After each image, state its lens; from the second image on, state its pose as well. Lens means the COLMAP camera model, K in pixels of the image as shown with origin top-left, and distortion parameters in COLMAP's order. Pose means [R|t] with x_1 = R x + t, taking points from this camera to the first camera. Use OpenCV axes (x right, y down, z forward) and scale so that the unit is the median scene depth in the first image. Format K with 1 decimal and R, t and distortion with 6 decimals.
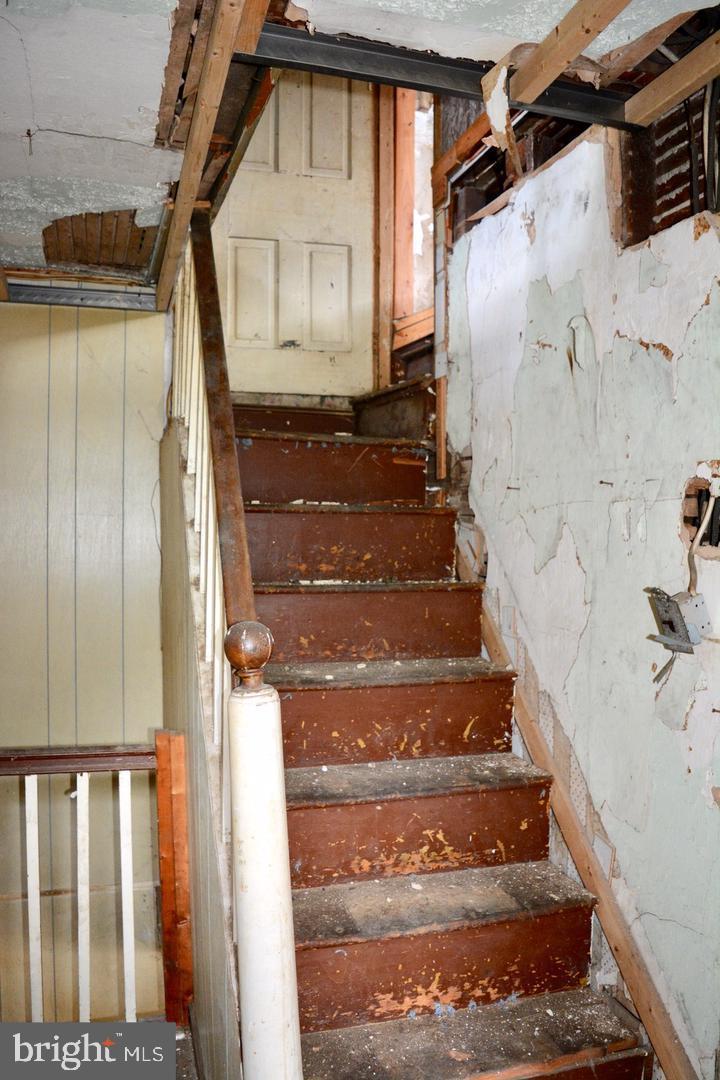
lens RADIAL K [[844.0, 0, 360.0], [0, 844.0, 540.0], [0, 0, 1]] dist [-0.047480, 0.000228]
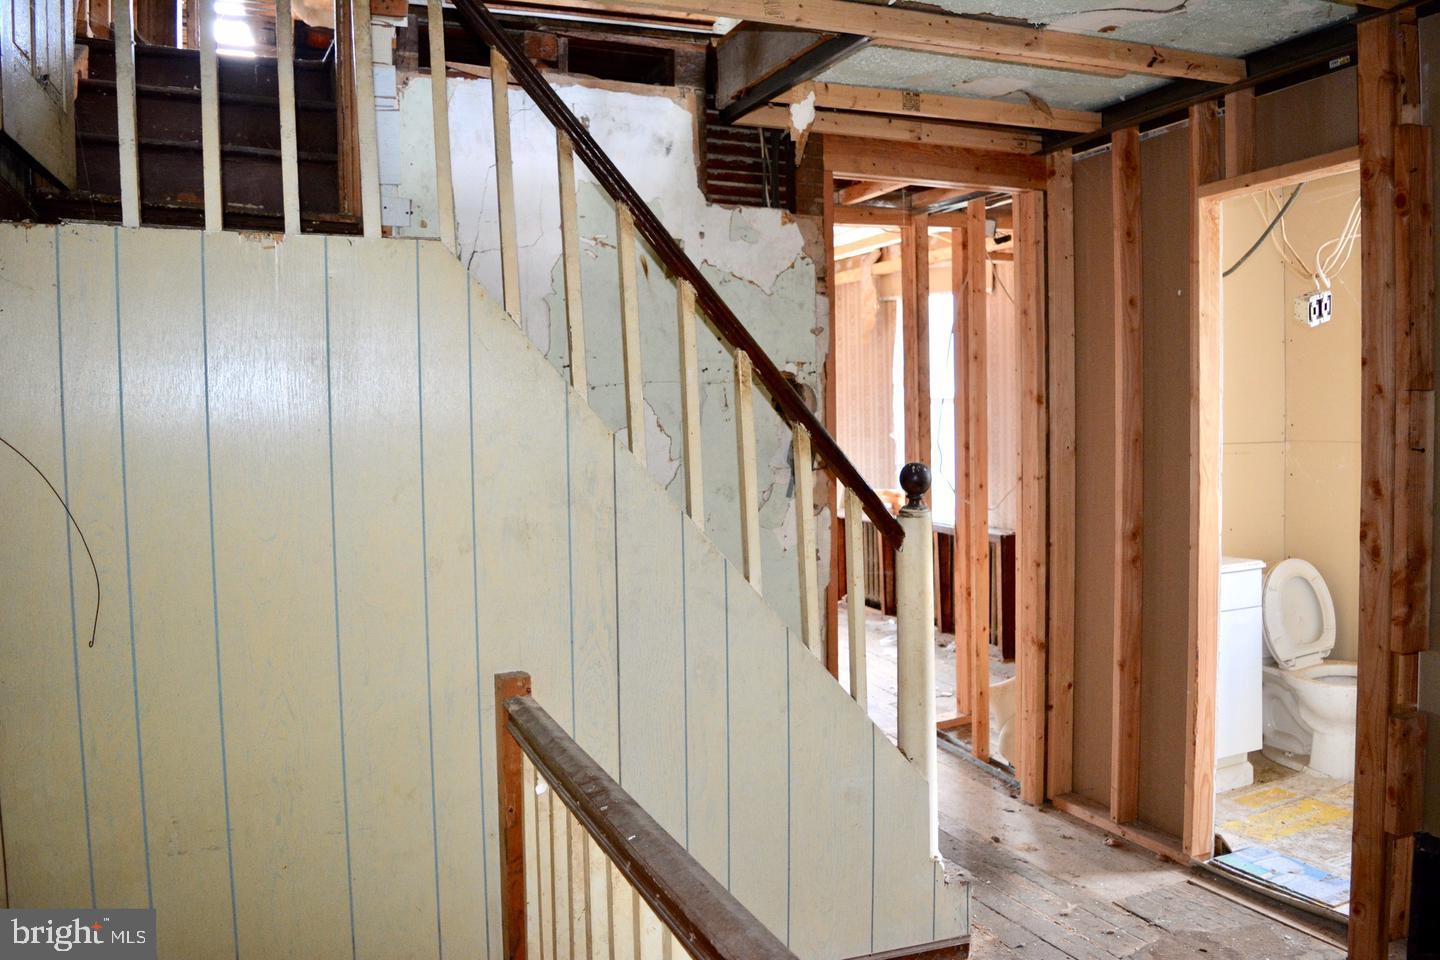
lens RADIAL K [[1186.2, 0, 720.0], [0, 1186.2, 480.0], [0, 0, 1]] dist [0.000371, 0.000145]
pose [[-0.078193, -0.061582, 0.995034, -1.621243], [0.020449, 0.997781, 0.063359, -0.009522], [-0.996728, 0.025302, -0.076761, 1.101280]]
